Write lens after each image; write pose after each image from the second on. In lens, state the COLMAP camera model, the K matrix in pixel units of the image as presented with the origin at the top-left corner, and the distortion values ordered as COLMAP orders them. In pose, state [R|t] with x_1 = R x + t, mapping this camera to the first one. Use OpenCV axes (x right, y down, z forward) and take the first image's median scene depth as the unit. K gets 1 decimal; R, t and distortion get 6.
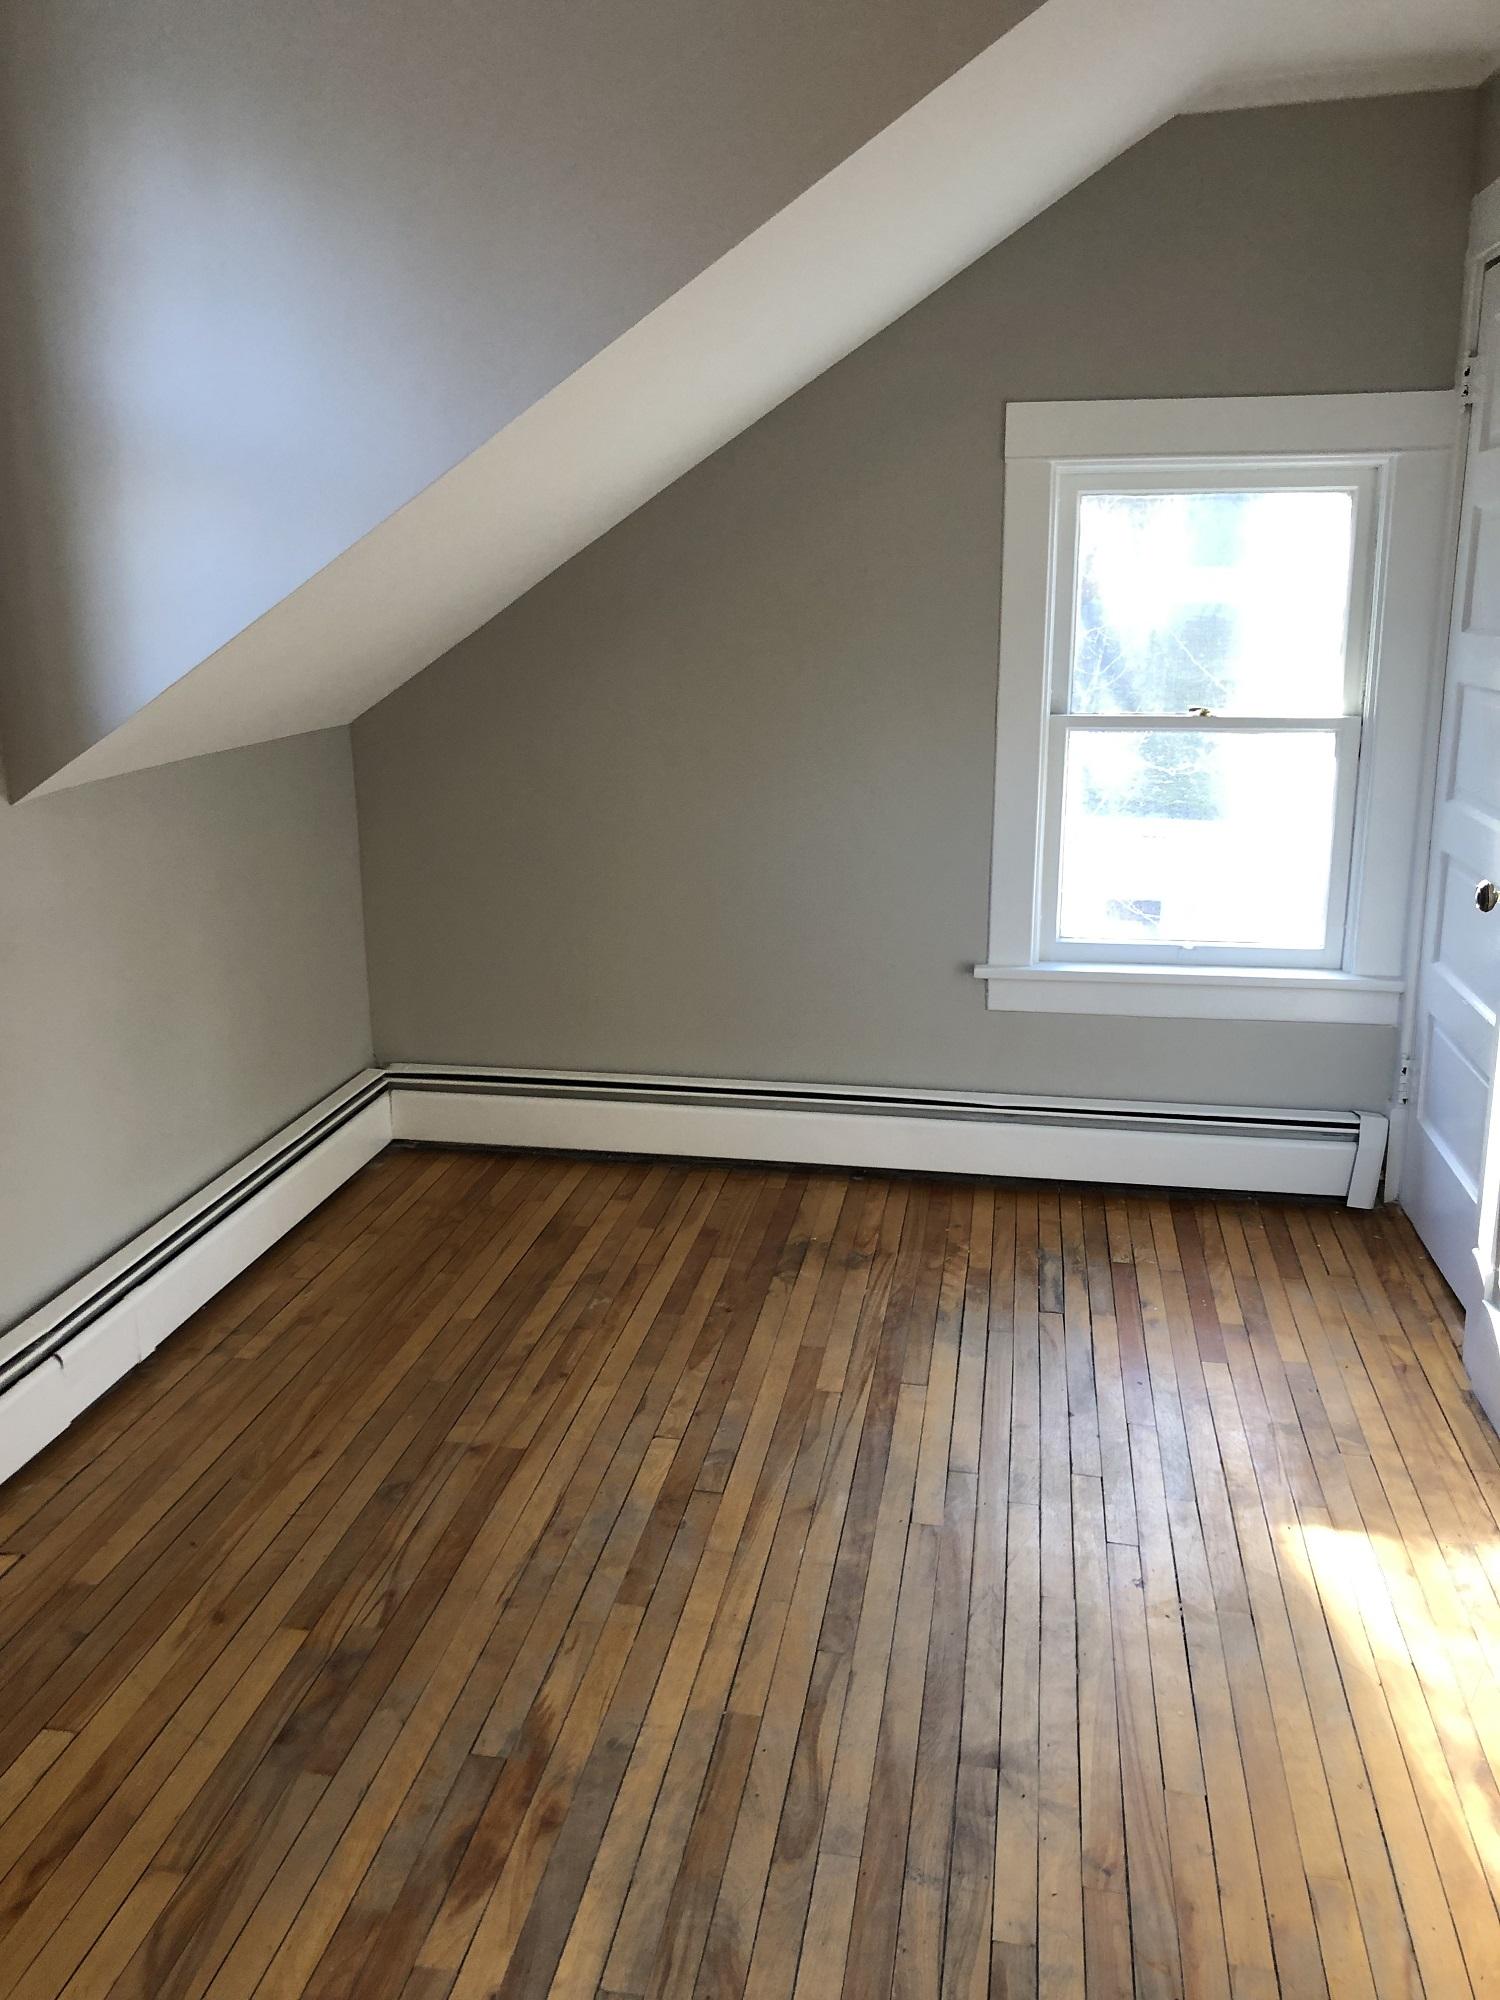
lens RADIAL K [[1640.9, 0, 747.6], [0, 1640.9, 992.7], [0, 0, 1]] dist [0.013694, 0.007619]
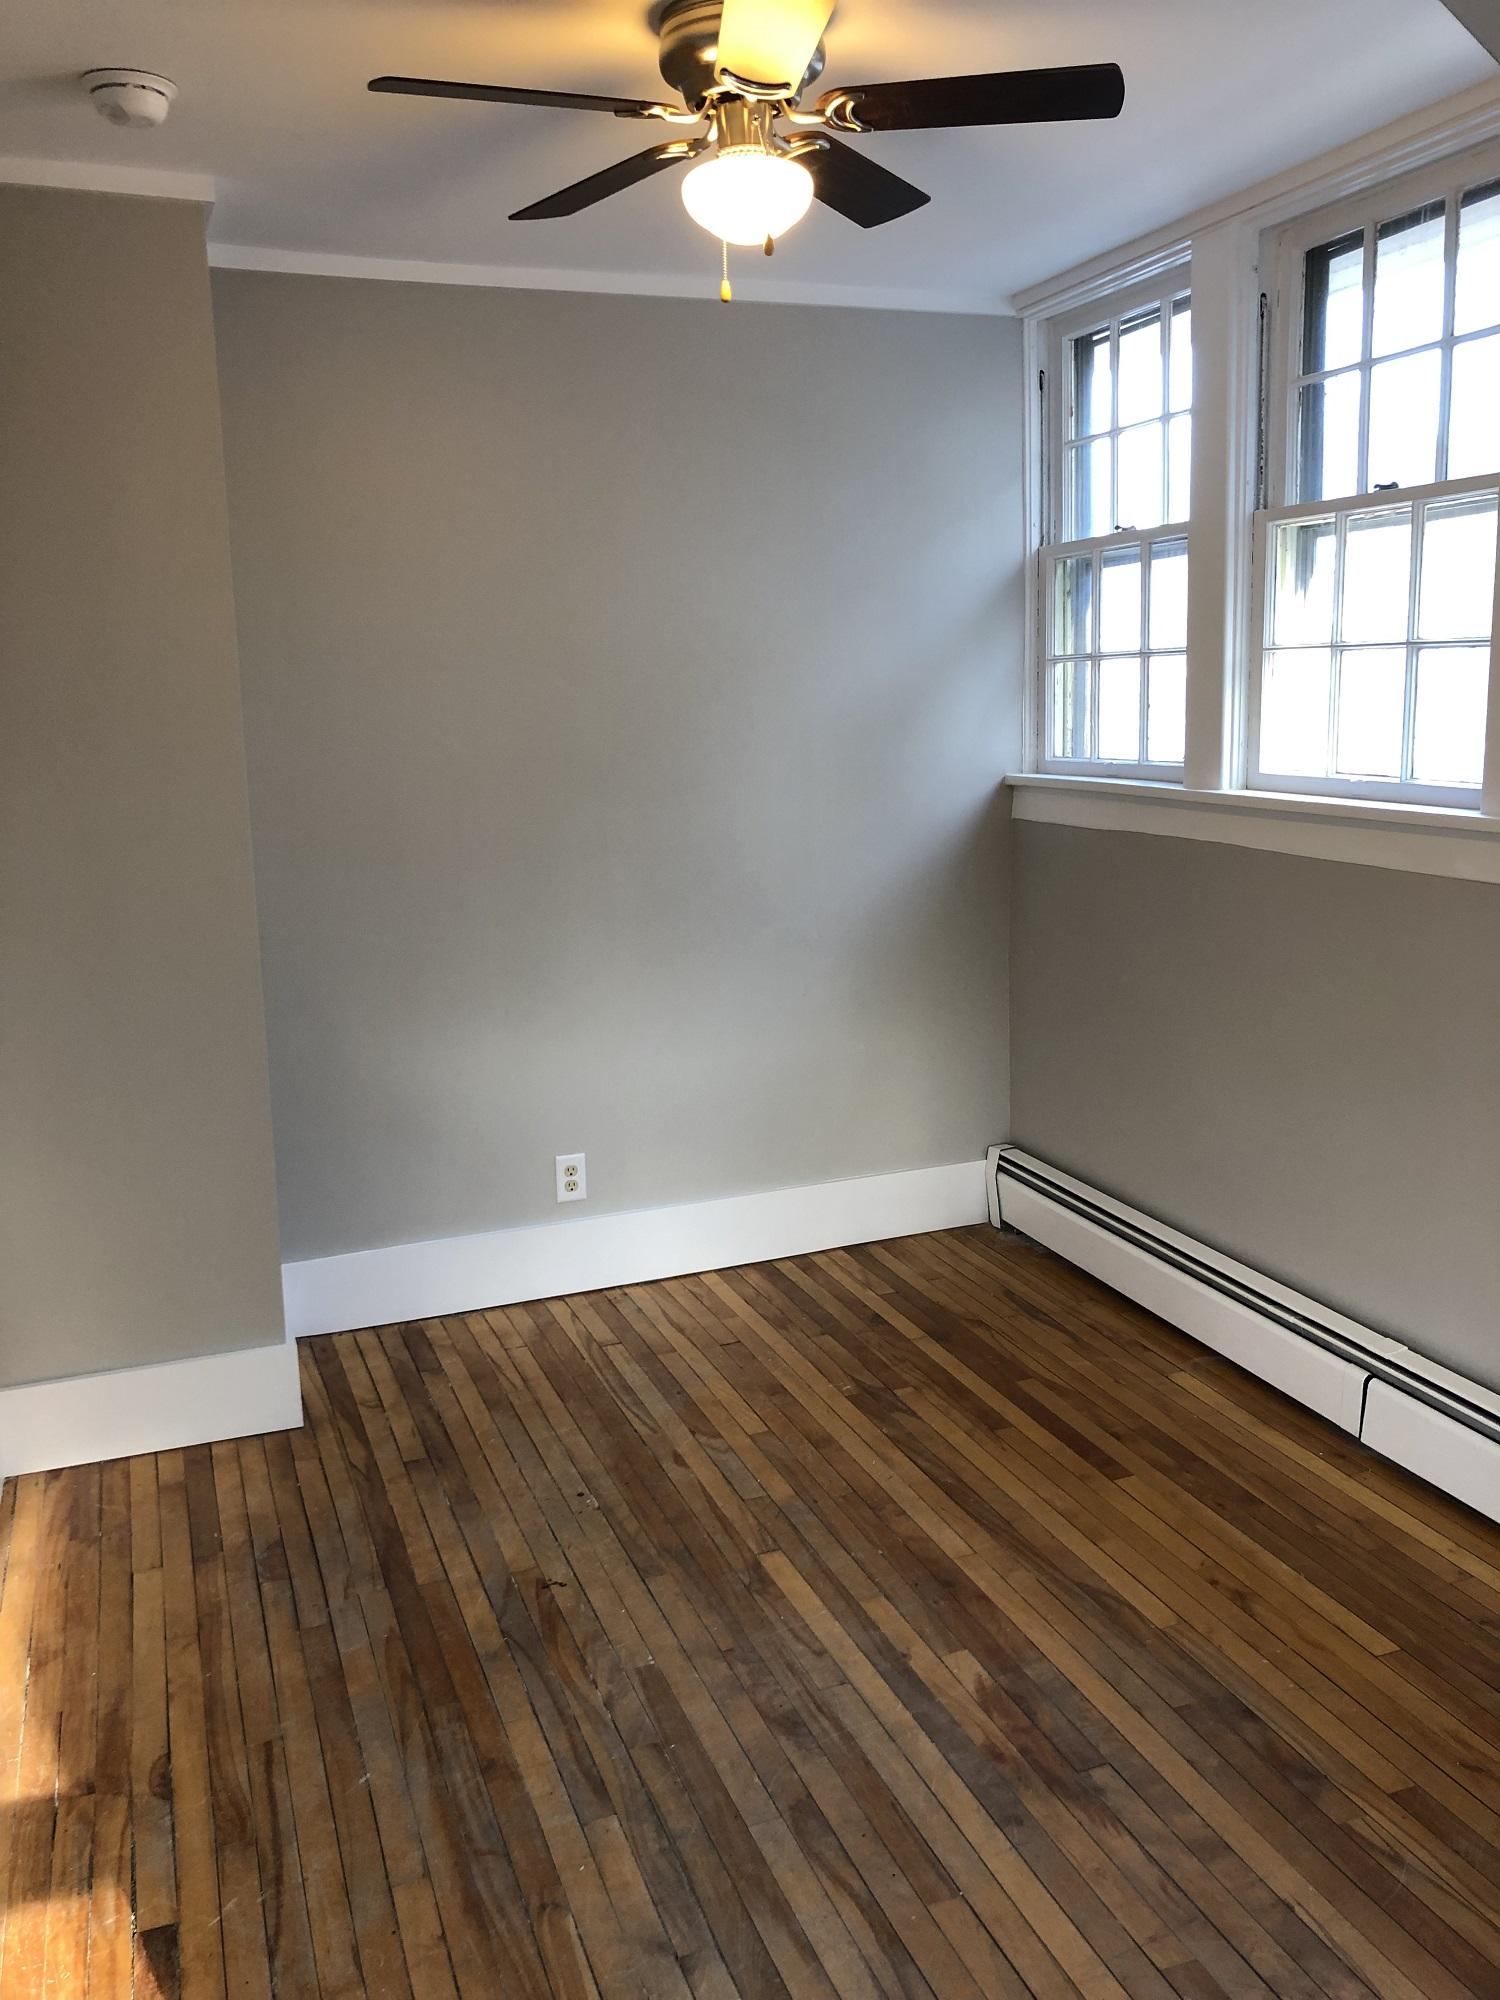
lens RADIAL K [[1640.9, 0, 747.6], [0, 1640.9, 992.7], [0, 0, 1]] dist [0.013694, 0.007619]
pose [[-0.860964, 0.116636, -0.495113, 0.538048], [-0.096808, 0.917994, 0.384598, -0.419830], [0.499368, 0.379056, -0.779068, 1.592981]]
